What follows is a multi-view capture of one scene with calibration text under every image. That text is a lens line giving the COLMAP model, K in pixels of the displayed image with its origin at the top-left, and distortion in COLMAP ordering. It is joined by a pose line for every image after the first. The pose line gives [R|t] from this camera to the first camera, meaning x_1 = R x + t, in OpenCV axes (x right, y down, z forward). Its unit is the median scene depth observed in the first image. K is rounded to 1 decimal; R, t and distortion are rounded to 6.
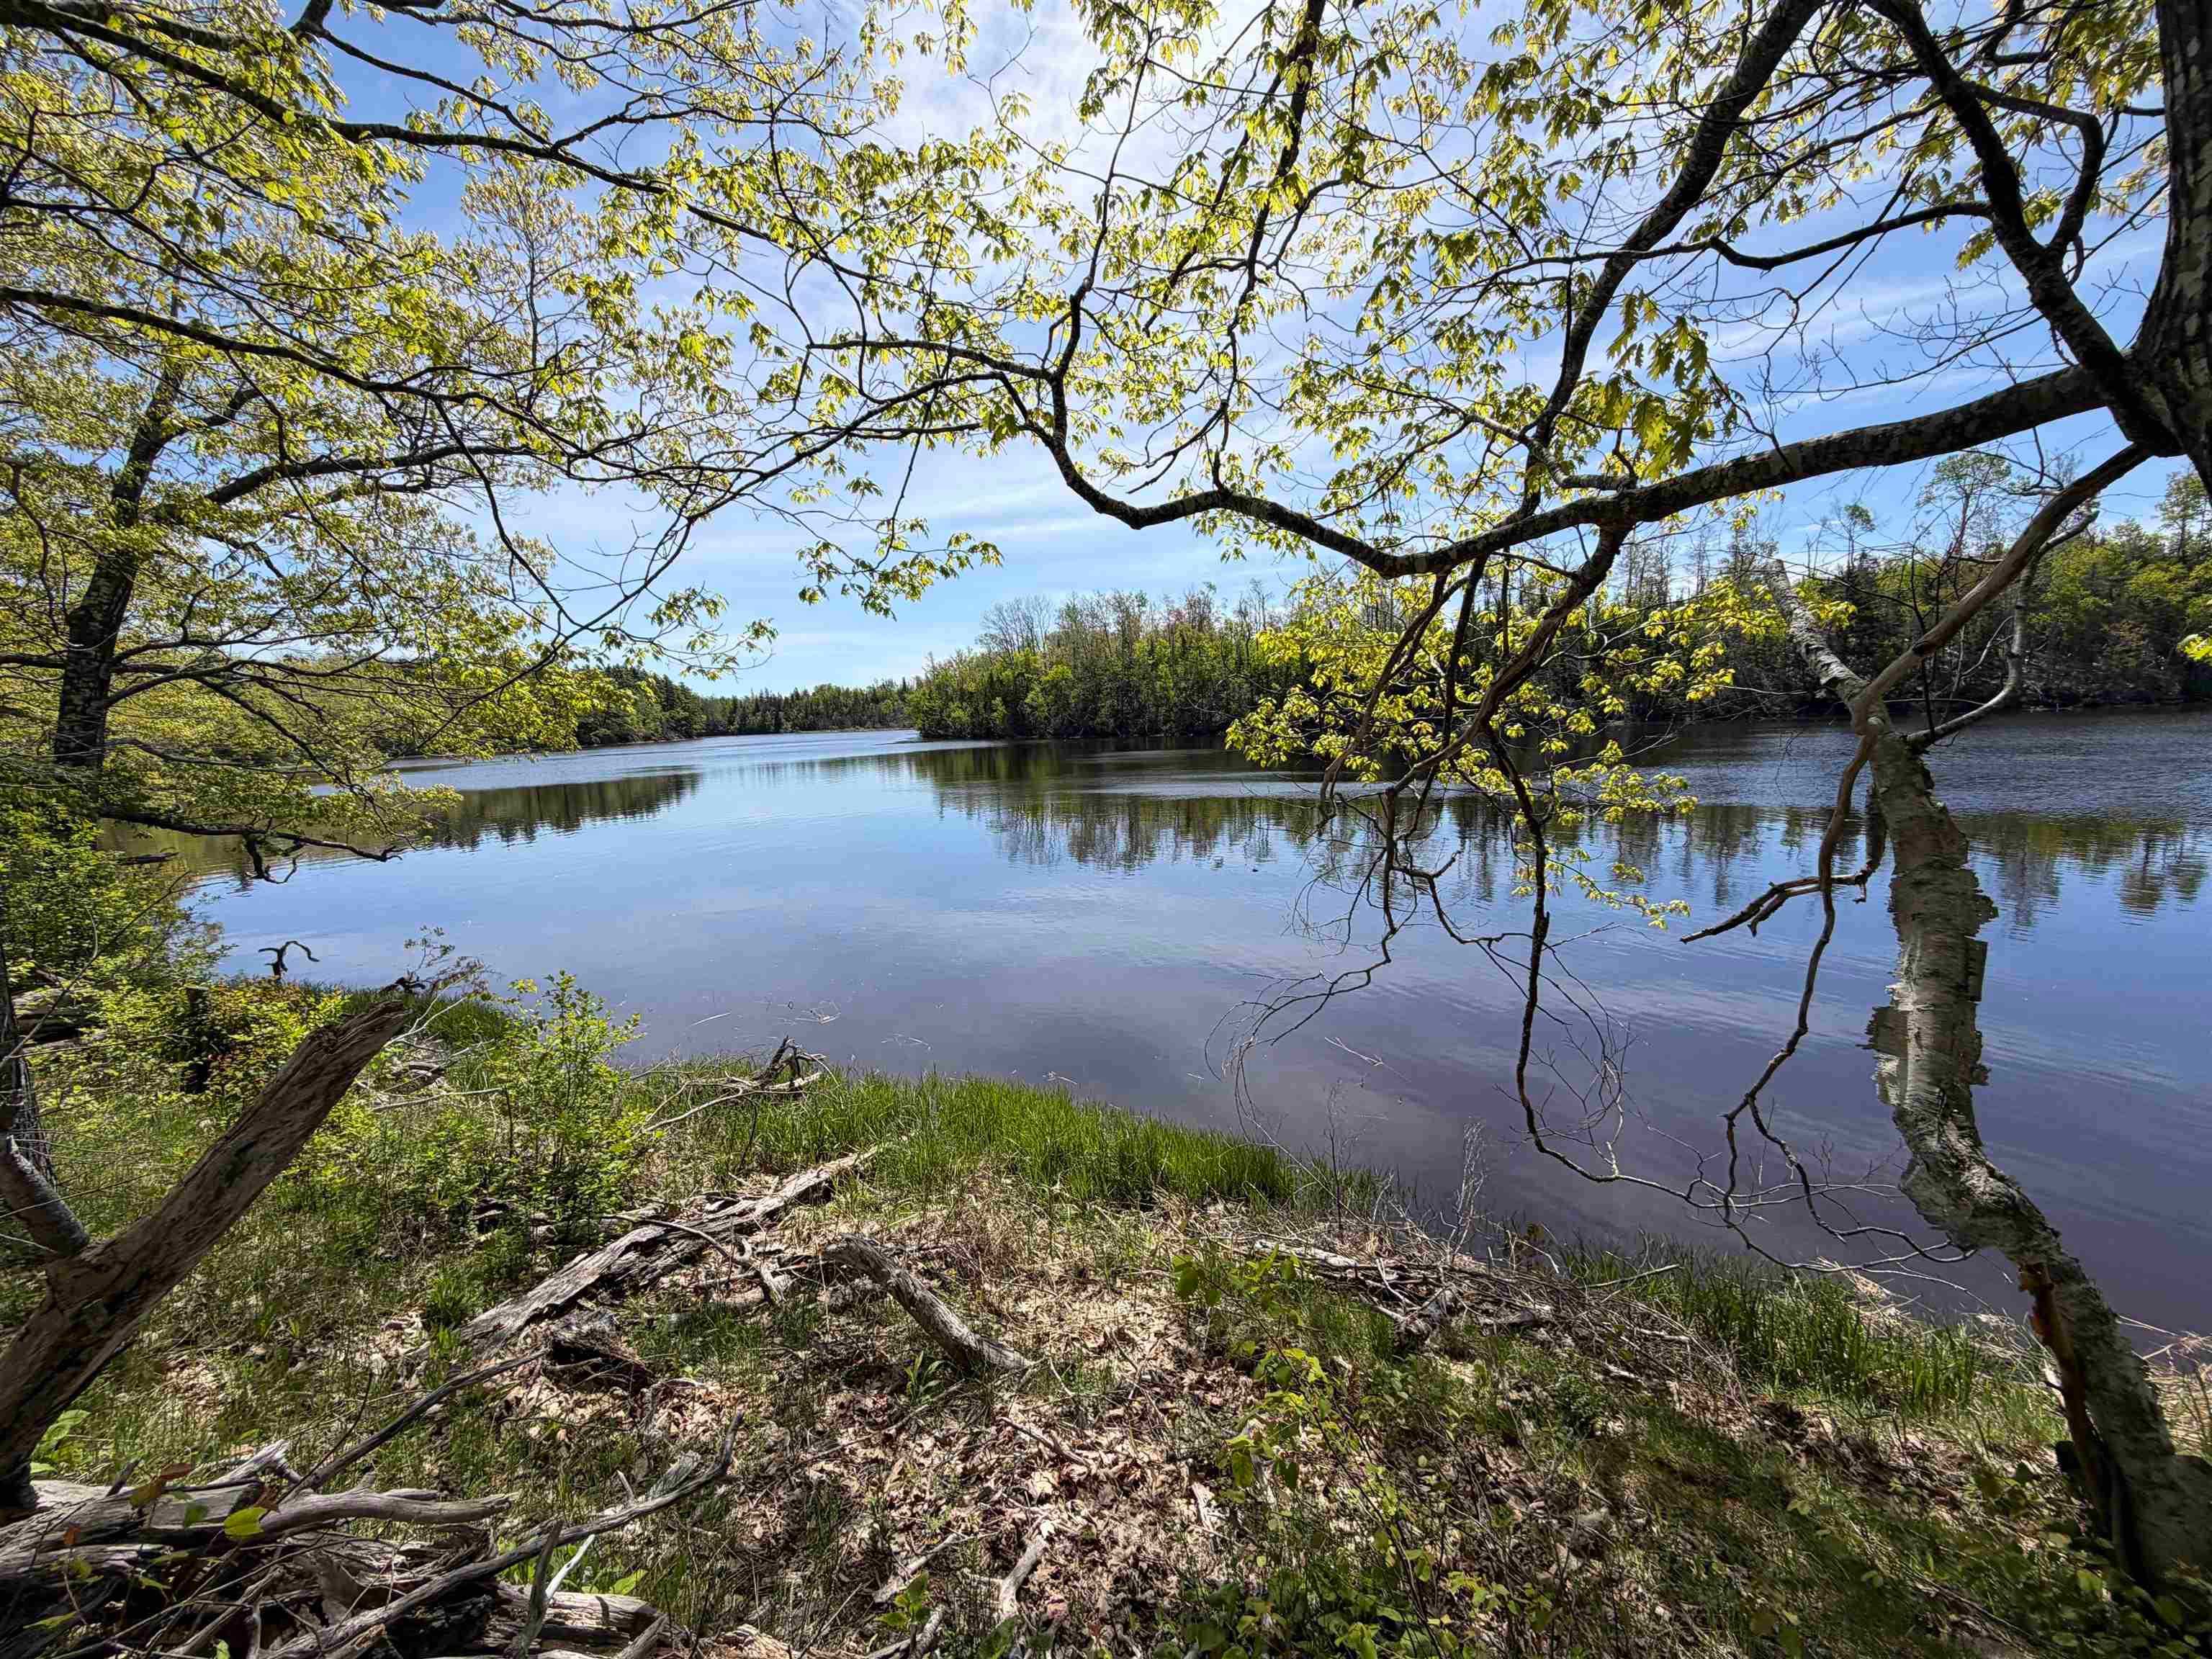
lens RADIAL K [[878.8, 0, 1100.3], [0, 878.8, 825.4], [0, 0, 1]] dist [-0.001410, -0.000668]
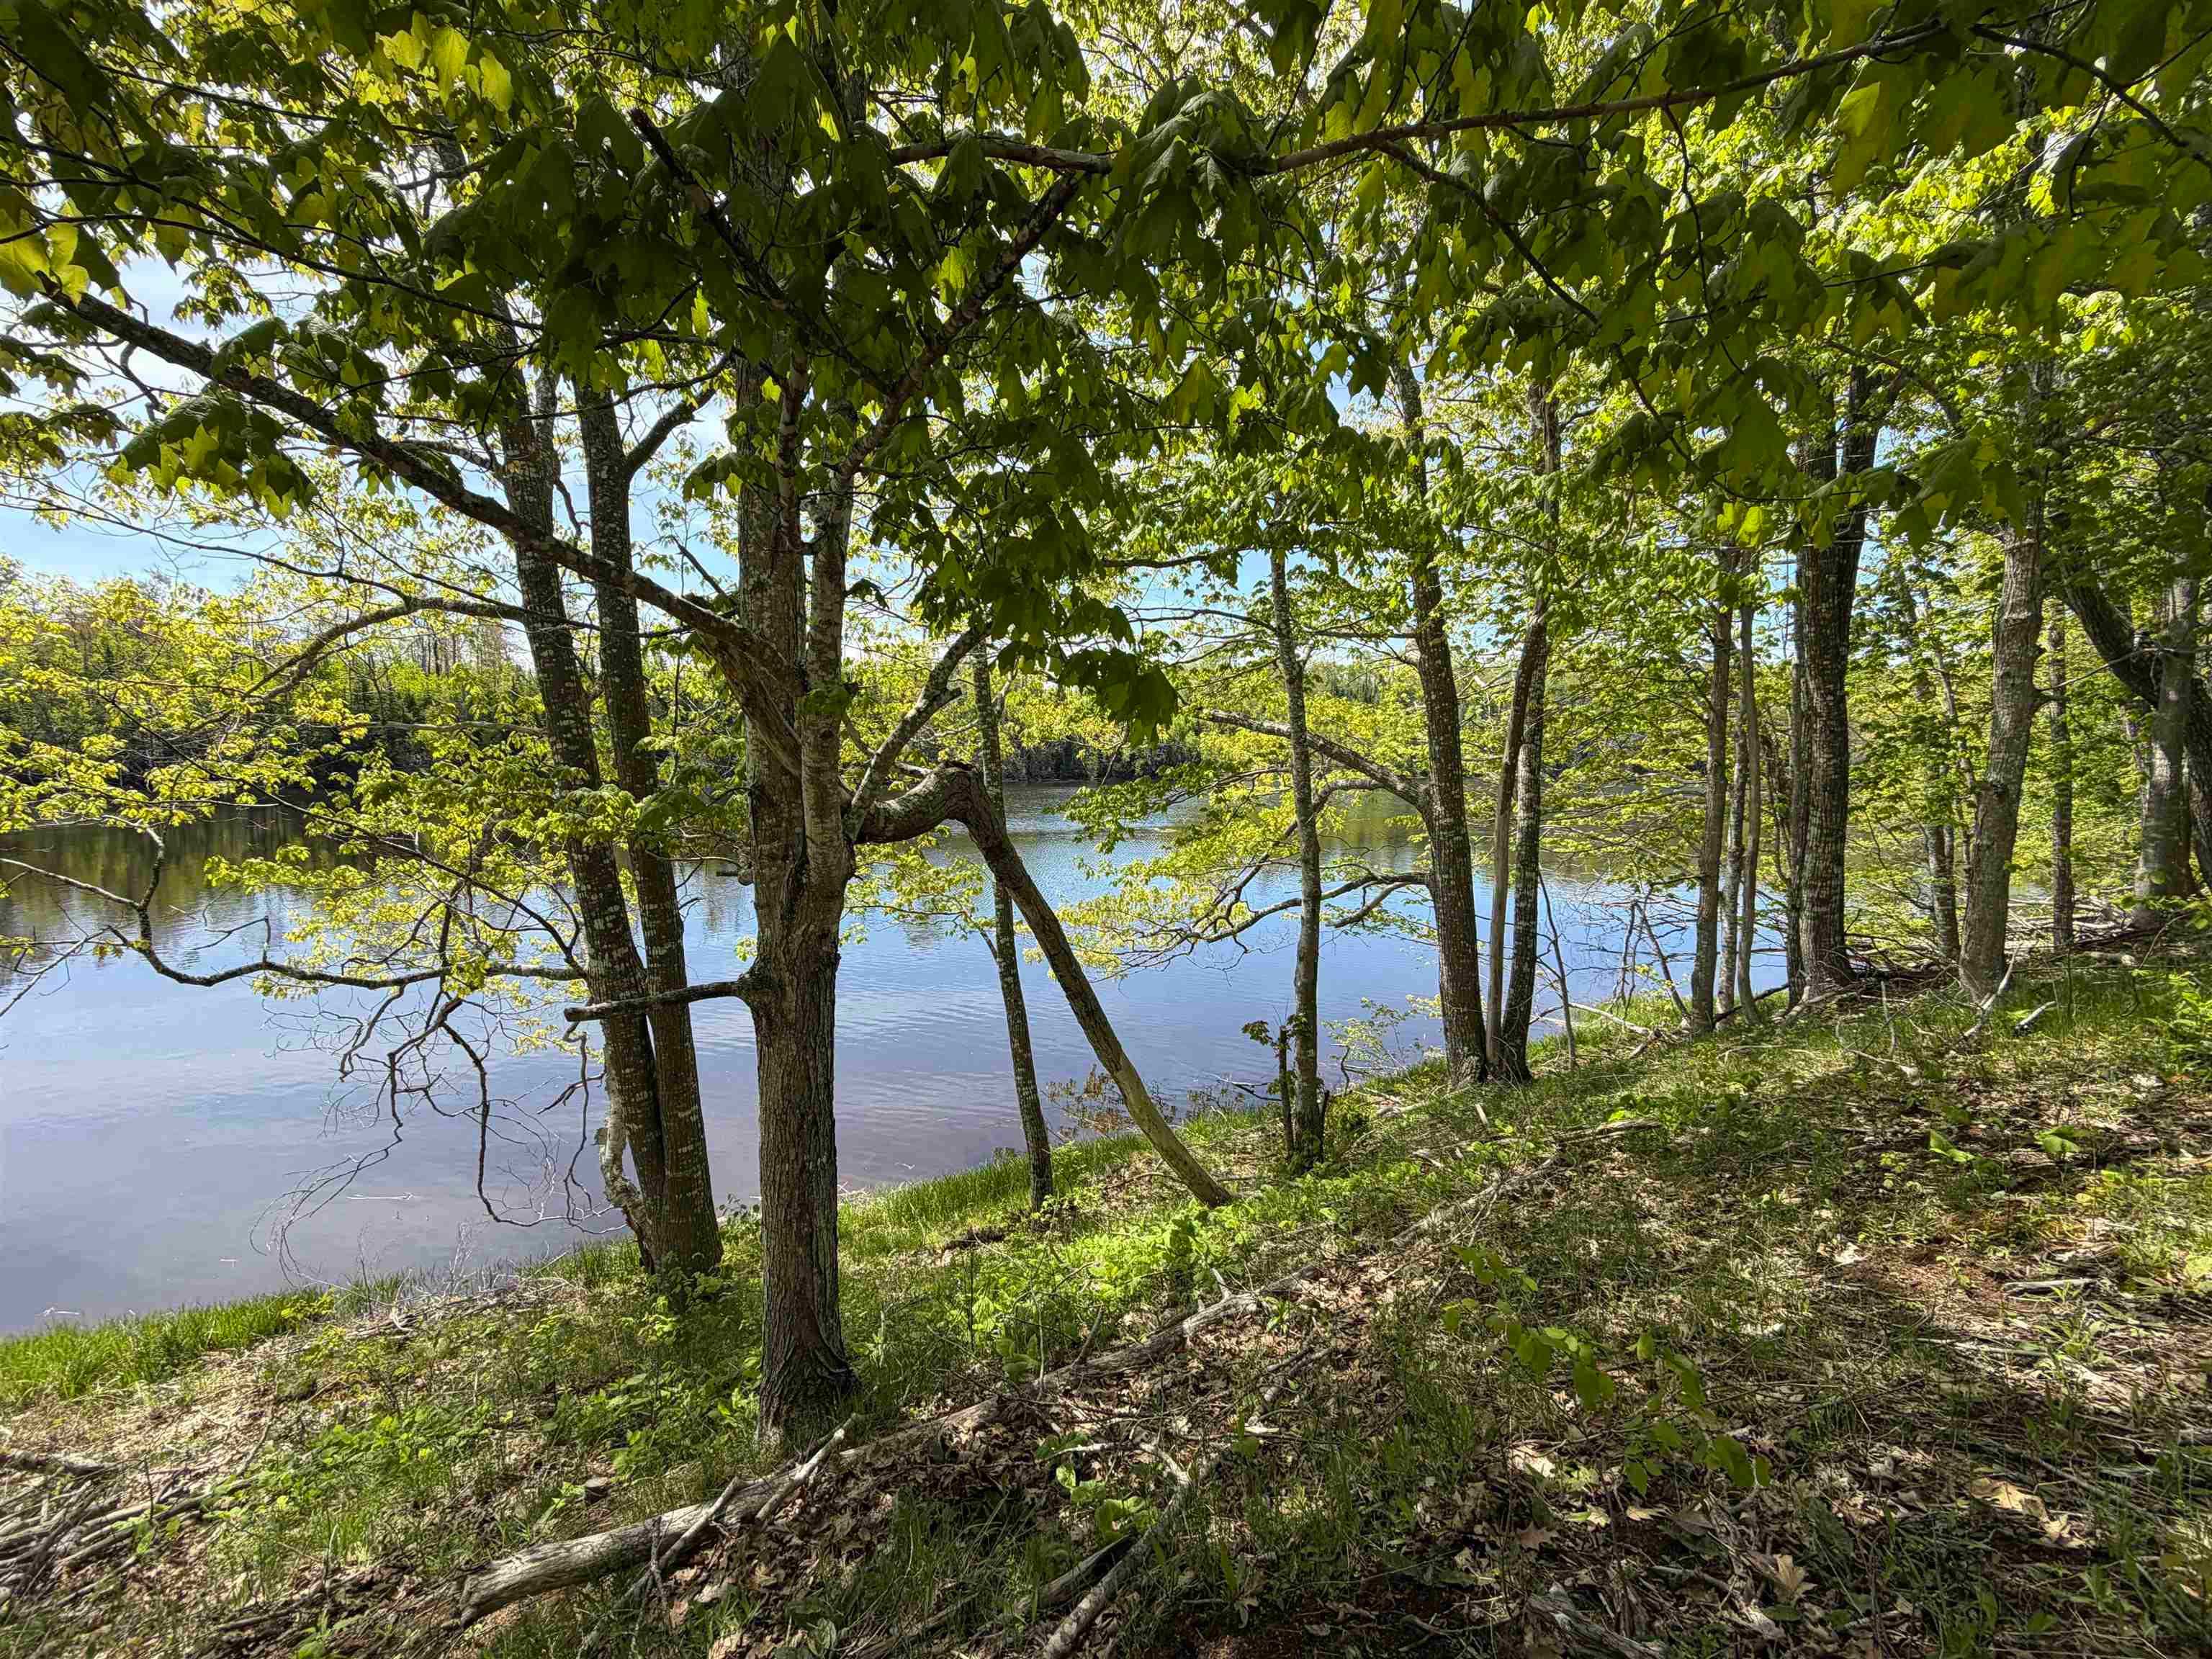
lens RADIAL K [[878.5, 0, 1098.6], [0, 878.5, 824.7], [0, 0, 1]] dist [0.000239, -0.000398]
pose [[0.589045, -0.024538, 0.807727, -0.277704], [0.060924, 0.998043, -0.014110, -0.423418], [-0.805800, 0.057521, 0.589387, -1.353268]]
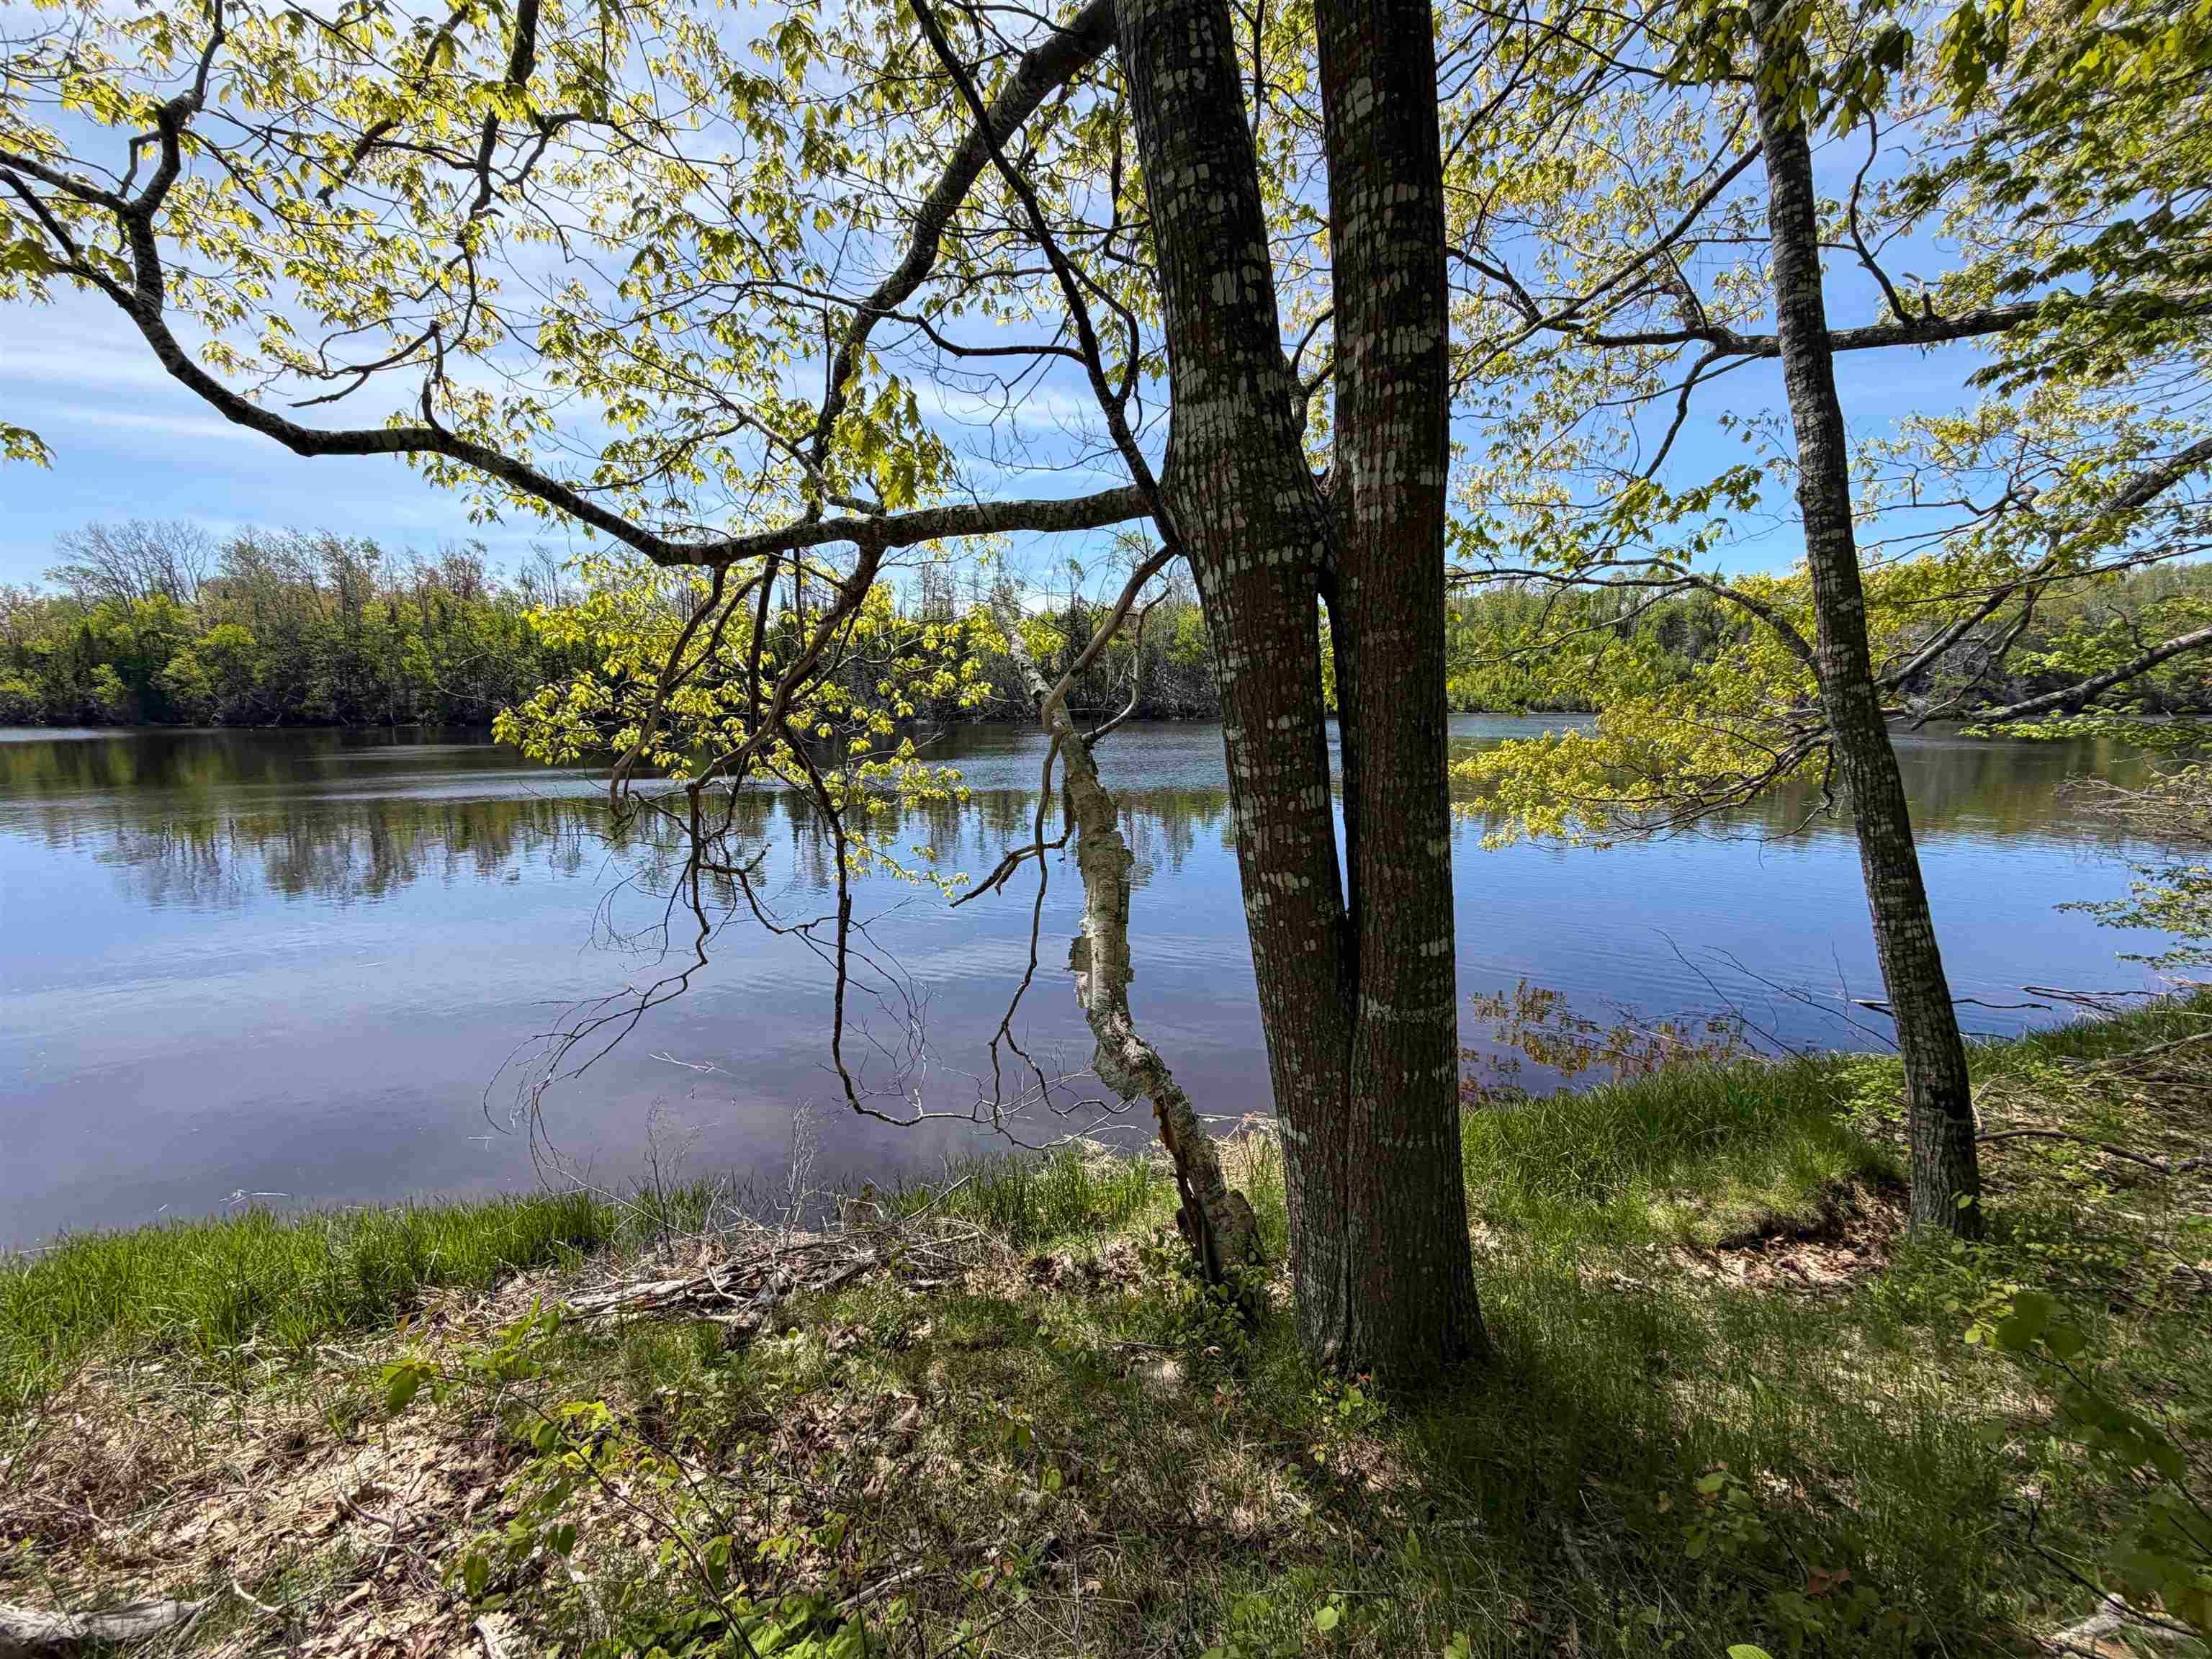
lens RADIAL K [[877.3, 0, 1100.9], [0, 877.3, 825.4], [0, 0, 1]] dist [0.000377, -0.000447]
pose [[0.746787, -0.057713, 0.662554, 0.026217], [0.053938, 0.998202, 0.026155, 0.001922], [-0.662872, 0.016205, 0.748557, -0.023244]]
